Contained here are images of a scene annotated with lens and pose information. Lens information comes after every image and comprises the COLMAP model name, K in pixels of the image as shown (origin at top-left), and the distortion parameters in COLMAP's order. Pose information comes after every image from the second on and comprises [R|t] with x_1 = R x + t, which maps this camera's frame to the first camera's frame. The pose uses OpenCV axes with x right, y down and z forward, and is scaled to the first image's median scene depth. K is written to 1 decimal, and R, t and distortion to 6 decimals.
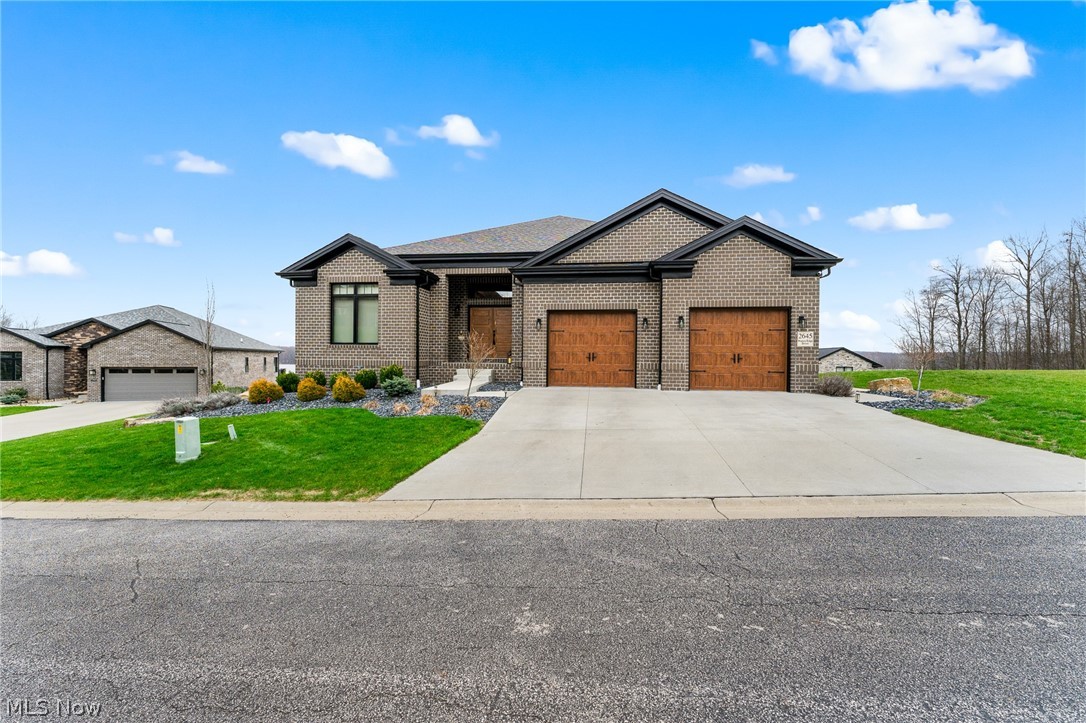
lens RADIAL K [[437.0, 0, 534.5], [0, 437.0, 361.1], [0, 0, 1]] dist [-0.008734, -0.000136]
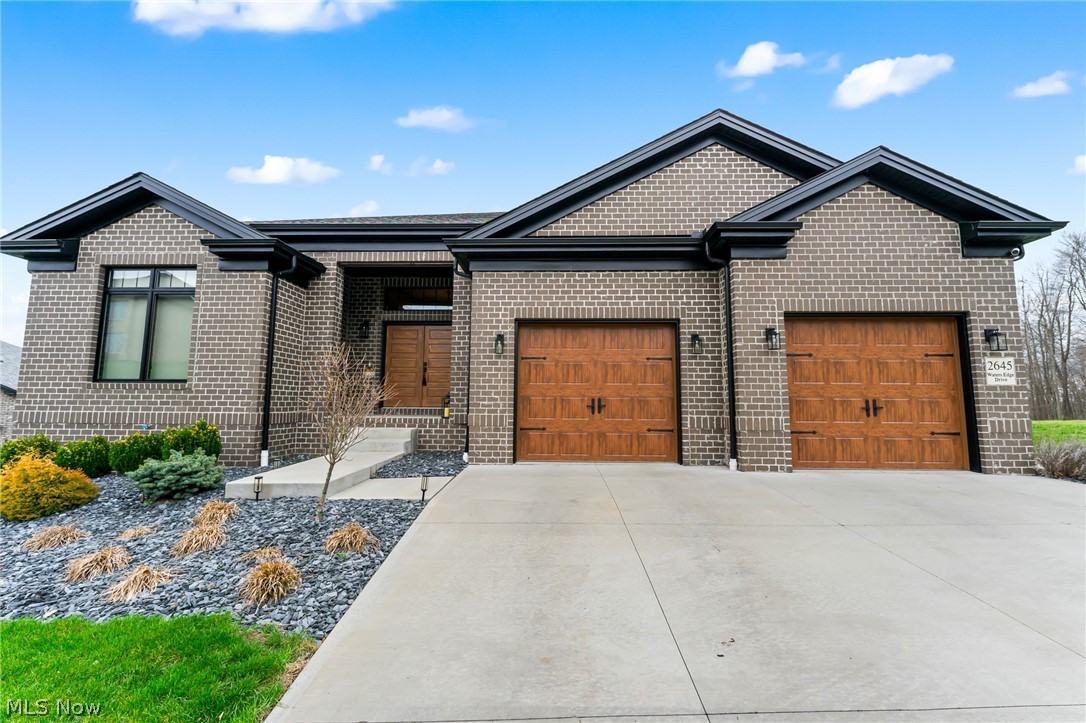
lens RADIAL K [[417.9, 0, 543.0], [0, 417.9, 361.5], [0, 0, 1]] dist [-0.001822, -0.000180]
pose [[0.992087, 0.010305, 0.125132, -0.001369], [0.003527, 0.993946, -0.109813, -0.007292], [-0.125506, 0.109386, 0.986044, 0.496304]]
